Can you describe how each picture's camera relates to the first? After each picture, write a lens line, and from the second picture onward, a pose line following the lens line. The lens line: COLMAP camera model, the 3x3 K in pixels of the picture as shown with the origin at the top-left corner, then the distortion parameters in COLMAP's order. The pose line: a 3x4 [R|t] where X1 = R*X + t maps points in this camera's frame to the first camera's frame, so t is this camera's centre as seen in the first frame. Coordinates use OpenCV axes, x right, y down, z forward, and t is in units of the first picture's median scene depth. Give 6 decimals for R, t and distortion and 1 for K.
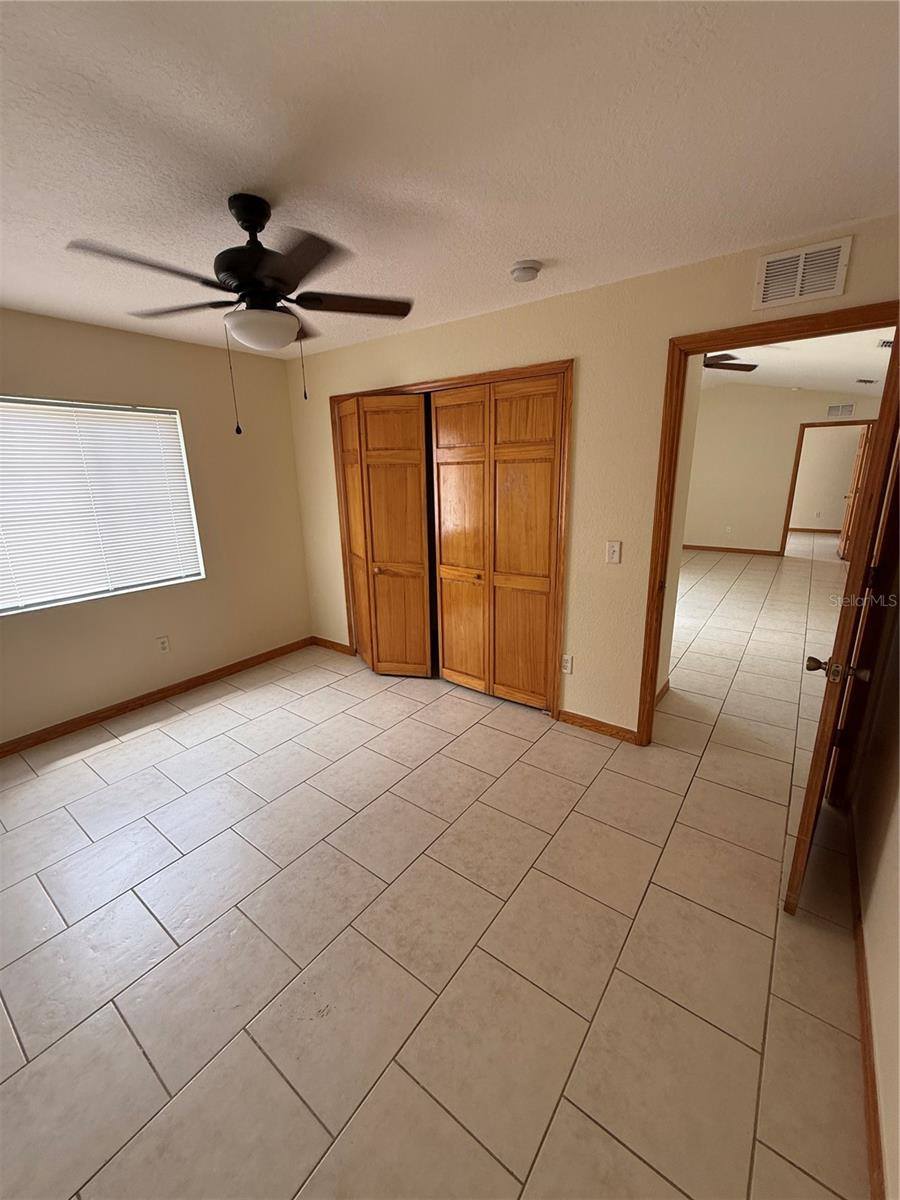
lens RADIAL K [[478.7, 0, 449.9], [0, 478.7, 594.9], [0, 0, 1]] dist [0.002879, 0.000089]
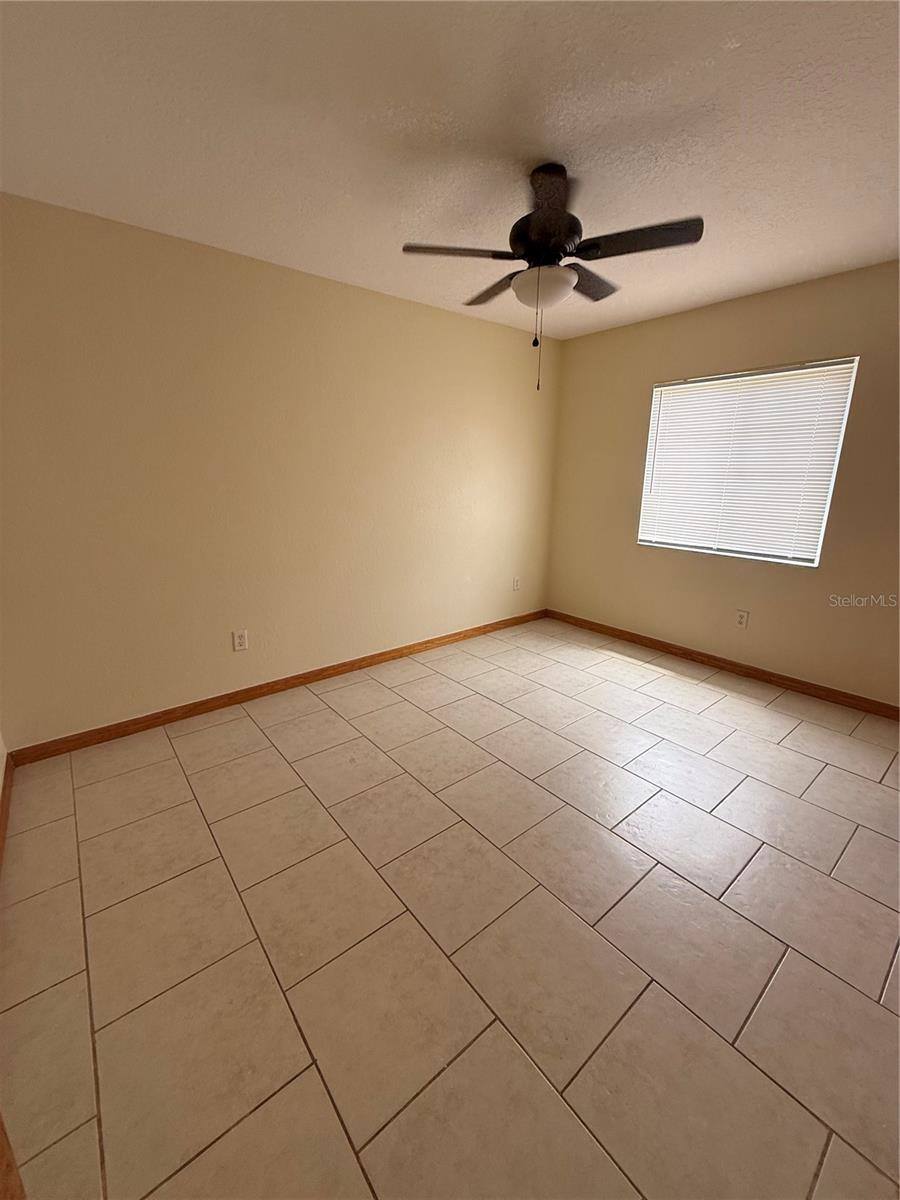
lens RADIAL K [[478.7, 0, 449.9], [0, 478.7, 594.9], [0, 0, 1]] dist [0.002879, 0.000089]
pose [[-0.238826, 0.263028, -0.934761, 0.457741], [-0.250965, 0.913194, 0.321080, -0.109153], [0.938072, 0.311275, -0.152083, 0.617320]]
